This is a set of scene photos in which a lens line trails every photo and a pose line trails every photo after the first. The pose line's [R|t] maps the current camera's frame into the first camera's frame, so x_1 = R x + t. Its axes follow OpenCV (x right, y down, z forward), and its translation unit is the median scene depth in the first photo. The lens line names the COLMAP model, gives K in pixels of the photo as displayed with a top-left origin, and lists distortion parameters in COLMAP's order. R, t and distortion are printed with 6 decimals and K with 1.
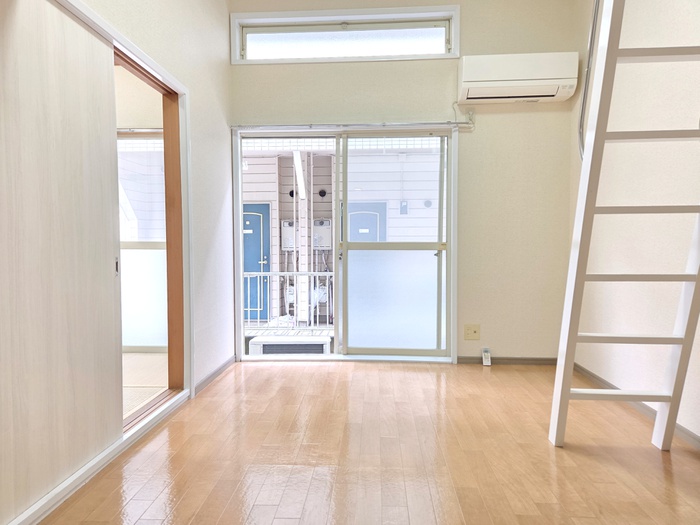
lens RADIAL K [[485.3, 0, 331.7], [0, 485.3, 263.3], [0, 0, 1]] dist [0.095131, -0.073319]
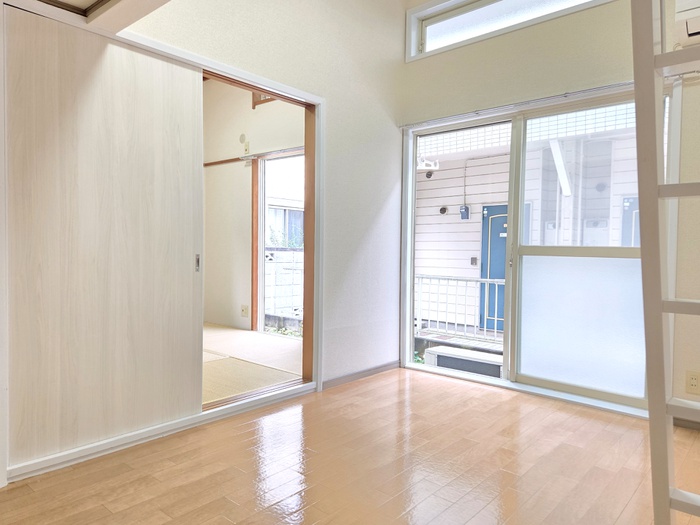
lens RADIAL K [[485.3, 0, 331.7], [0, 485.3, 263.3], [0, 0, 1]] dist [0.095131, -0.073319]
pose [[0.785631, 0.034800, -0.617715, 0.294751], [-0.040868, 0.999155, 0.004312, -0.004361], [0.617343, 0.021857, 0.786390, 0.149156]]
